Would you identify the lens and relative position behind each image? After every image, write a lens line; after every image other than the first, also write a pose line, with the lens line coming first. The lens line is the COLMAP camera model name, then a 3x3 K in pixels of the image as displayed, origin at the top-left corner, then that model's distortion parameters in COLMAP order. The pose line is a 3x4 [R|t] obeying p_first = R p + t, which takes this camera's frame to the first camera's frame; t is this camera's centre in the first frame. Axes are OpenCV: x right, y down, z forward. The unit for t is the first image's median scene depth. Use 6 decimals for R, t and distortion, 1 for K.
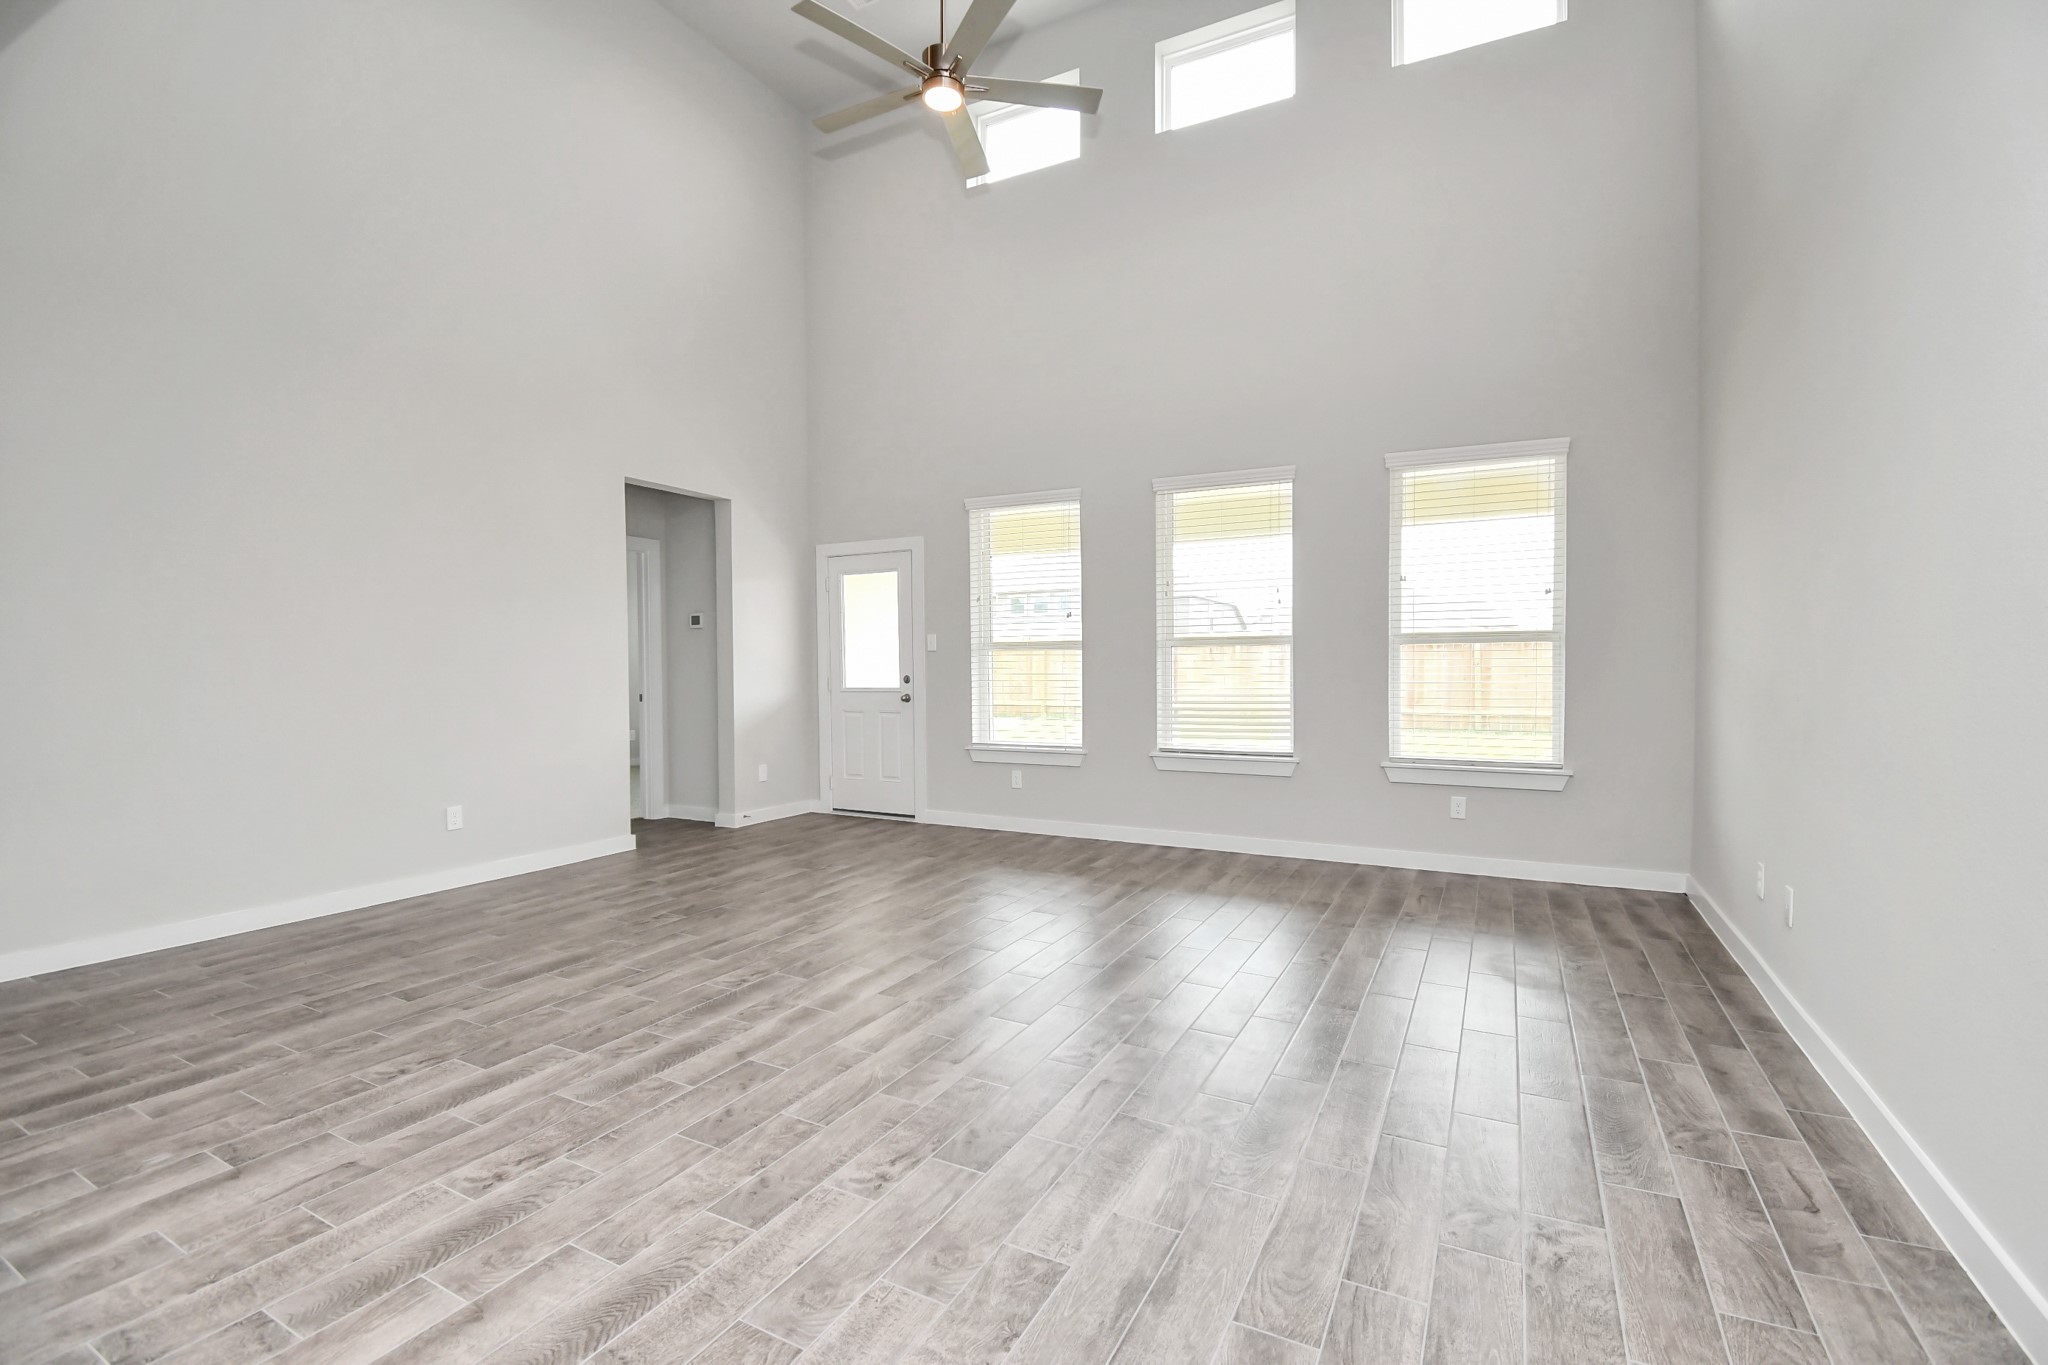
lens RADIAL K [[908.7, 0, 1050.7], [0, 908.7, 683.5], [0, 0, 1]] dist [-0.001633, -0.013099]
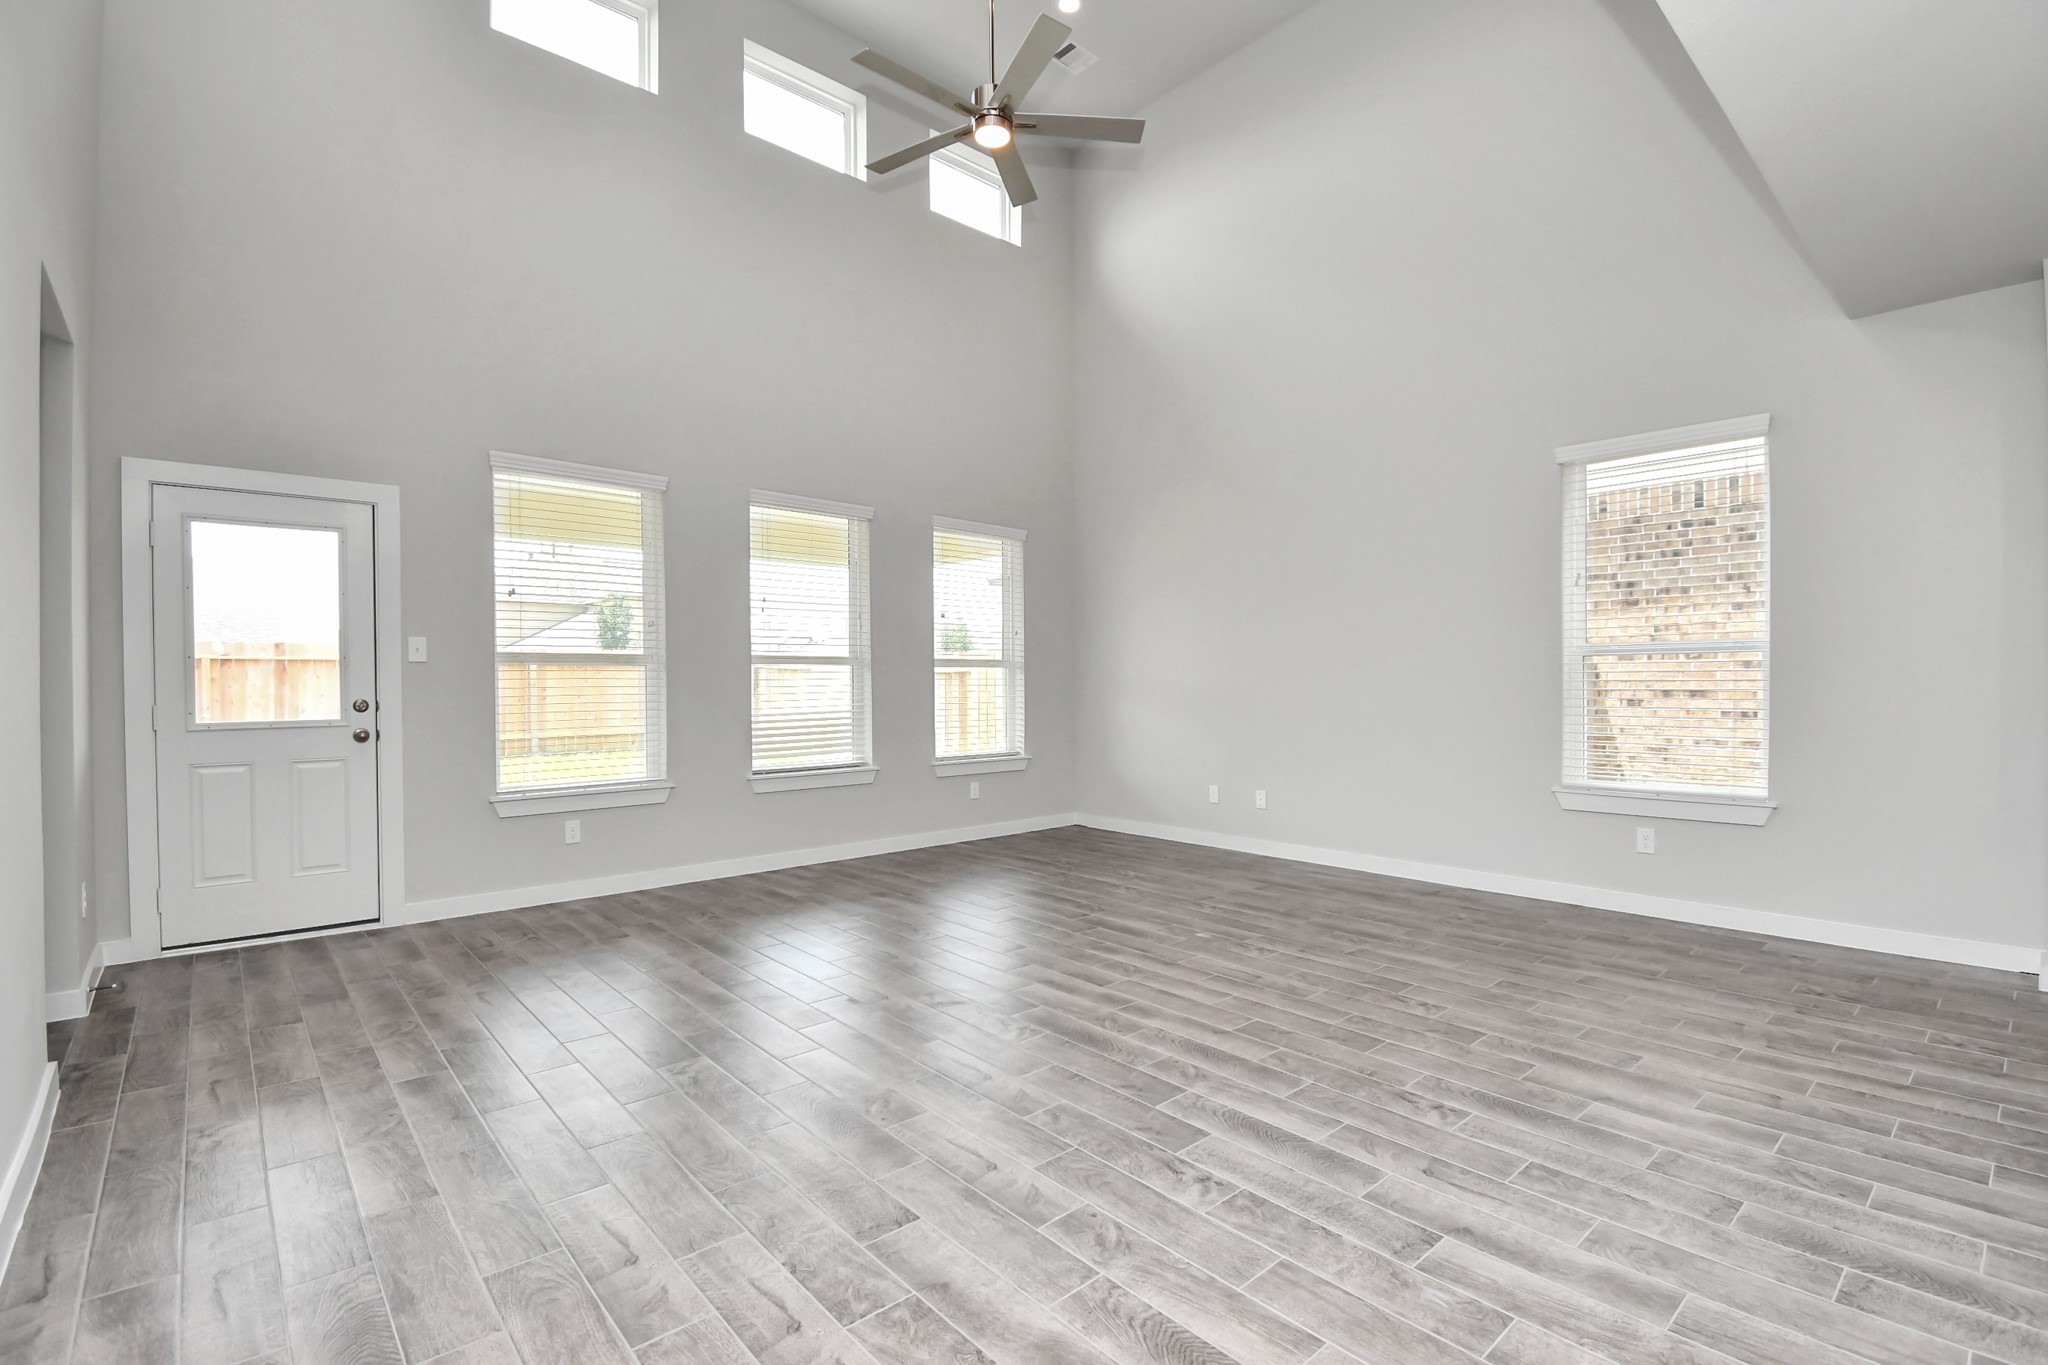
lens RADIAL K [[908.7, 0, 1038.0], [0, 908.7, 703.0], [0, 0, 1]] dist [-0.001633, -0.013099]
pose [[0.362685, -0.019094, 0.931716, -1.057067], [0.019127, 0.999732, 0.013042, -0.012392], [-0.931716, 0.013091, 0.362953, 0.575808]]
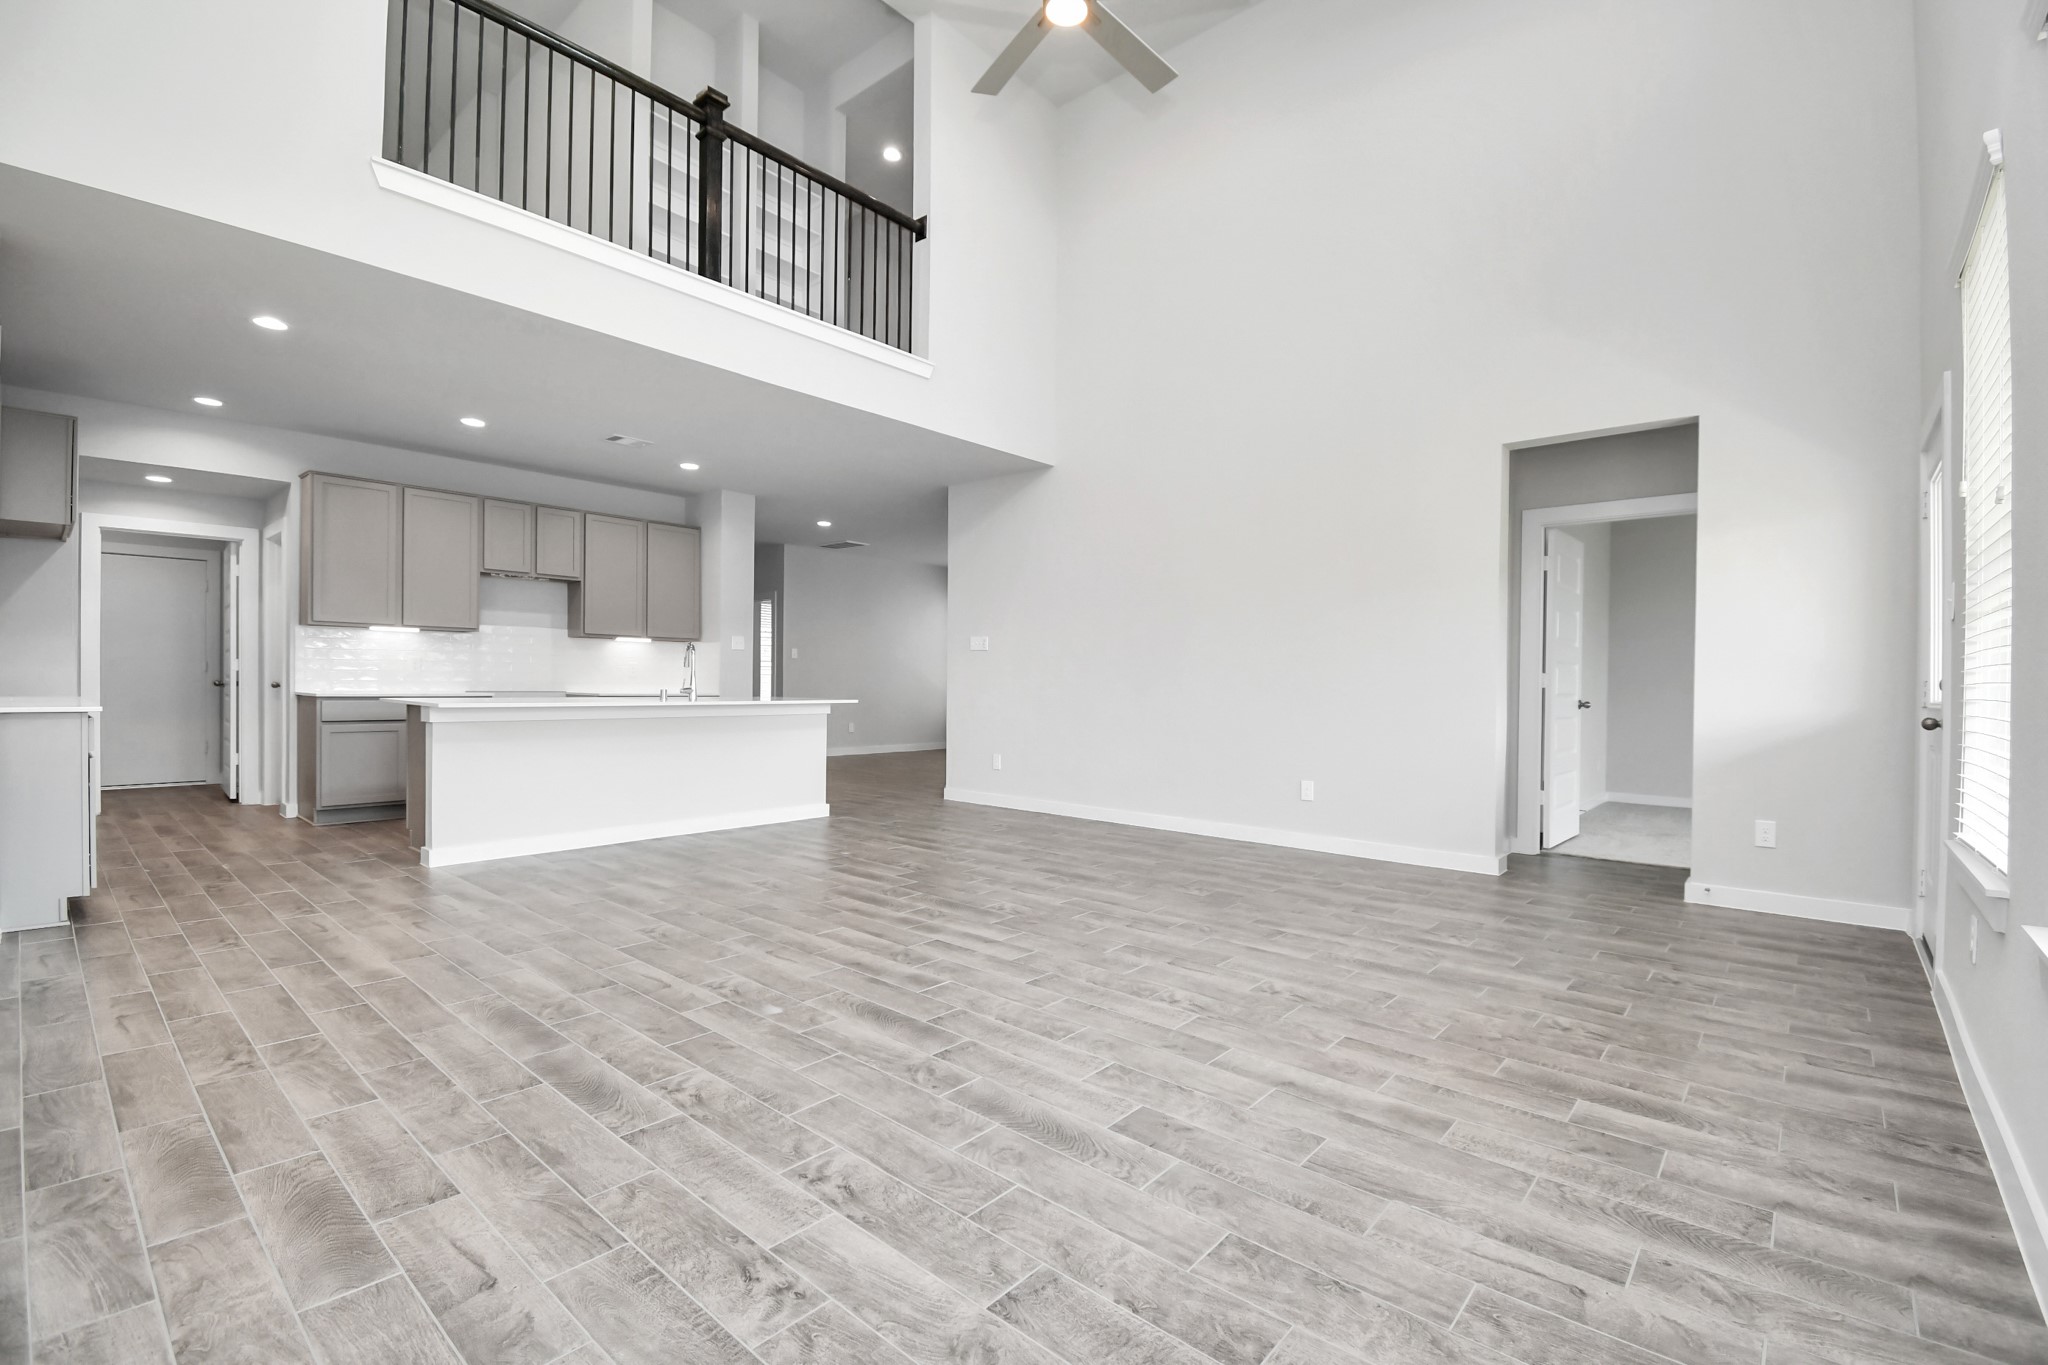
lens RADIAL K [[908.7, 0, 1029.8], [0, 908.7, 677.5], [0, 0, 1]] dist [-0.001633, -0.013099]
pose [[-0.251167, -0.001463, -0.967943, 0.752388], [-0.029981, 0.999531, 0.006269, 0.004451], [0.967479, 0.030595, -0.251093, 1.192108]]
